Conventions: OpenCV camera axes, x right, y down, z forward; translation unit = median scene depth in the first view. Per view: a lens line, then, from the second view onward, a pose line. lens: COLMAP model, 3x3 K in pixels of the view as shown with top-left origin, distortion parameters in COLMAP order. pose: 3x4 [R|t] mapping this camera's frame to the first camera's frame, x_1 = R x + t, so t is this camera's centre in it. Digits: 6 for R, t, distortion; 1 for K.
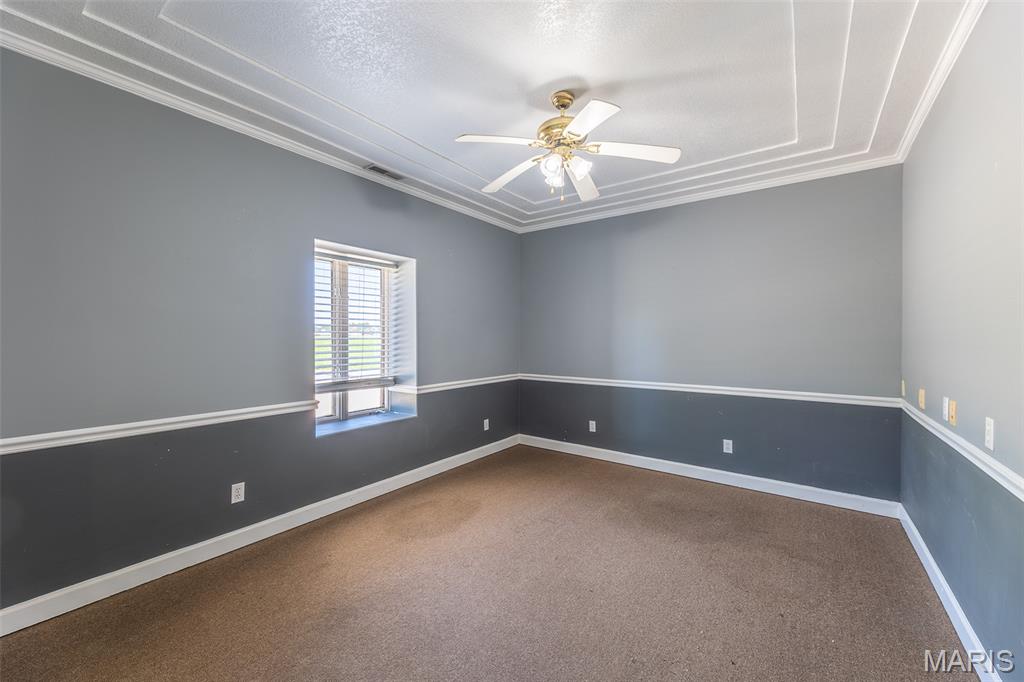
lens RADIAL K [[407.9, 0, 510.9], [0, 407.9, 338.5], [0, 0, 1]] dist [0.003847, 0.000300]
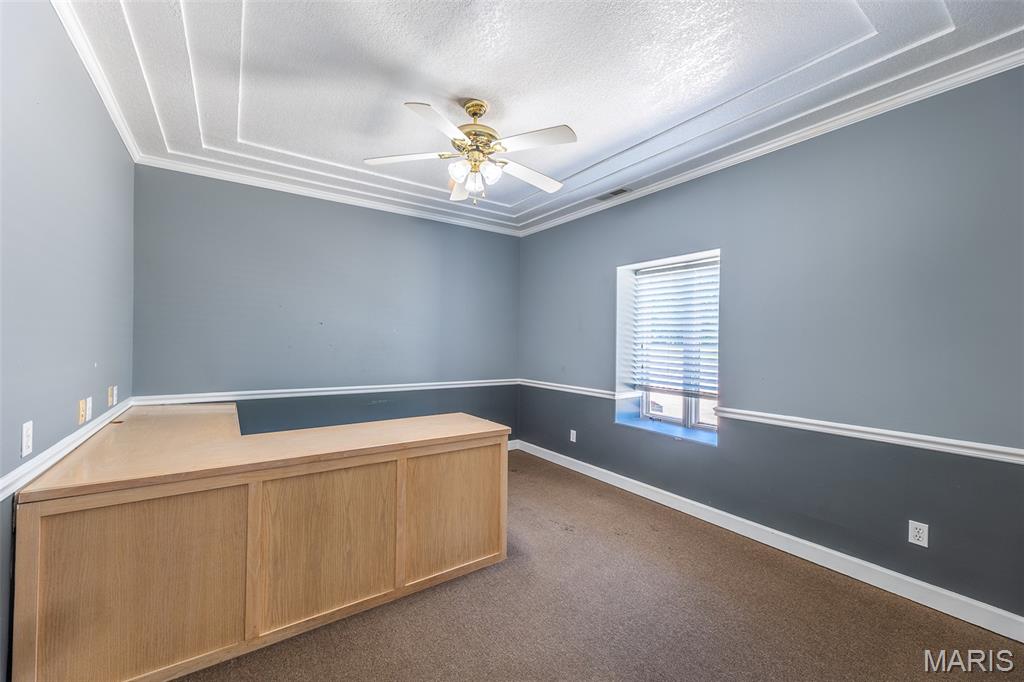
lens RADIAL K [[407.9, 0, 510.9], [0, 407.9, 338.5], [0, 0, 1]] dist [0.003847, 0.000300]
pose [[-0.325667, -0.005342, -0.945469, 0.871211], [-0.011592, 0.999931, -0.001657, -0.008597], [0.945413, 0.010420, -0.325707, 1.167604]]
